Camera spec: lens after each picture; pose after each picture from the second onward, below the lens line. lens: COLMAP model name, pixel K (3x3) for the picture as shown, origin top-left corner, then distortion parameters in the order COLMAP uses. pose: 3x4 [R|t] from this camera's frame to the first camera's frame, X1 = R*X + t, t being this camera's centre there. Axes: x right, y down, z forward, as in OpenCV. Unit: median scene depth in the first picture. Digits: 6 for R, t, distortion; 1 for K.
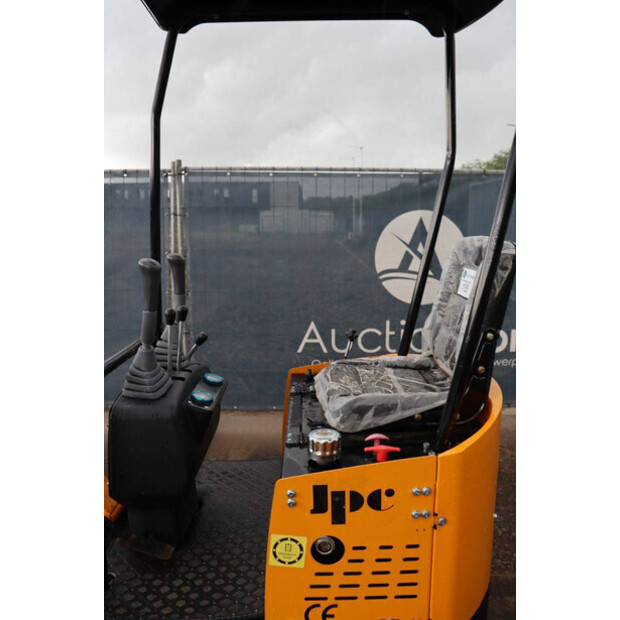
lens RADIAL K [[497.6, 0, 310.0], [0, 497.6, 310.0], [0, 0, 1]] dist [-0.104828, 0.005780]
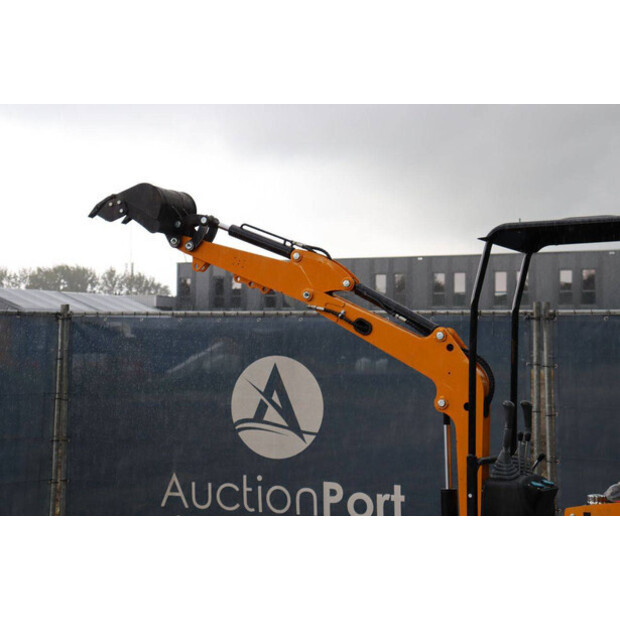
lens RADIAL K [[1404.5, 0, 310.0], [0, 1404.5, 310.0], [0, 0, 1]] dist [0.394390, 0.114669]
pose [[0.897687, -0.014460, -0.440397, 1.147890], [-0.076755, 0.979050, -0.188601, 0.528631], [0.433898, 0.203107, 0.877770, -3.454617]]
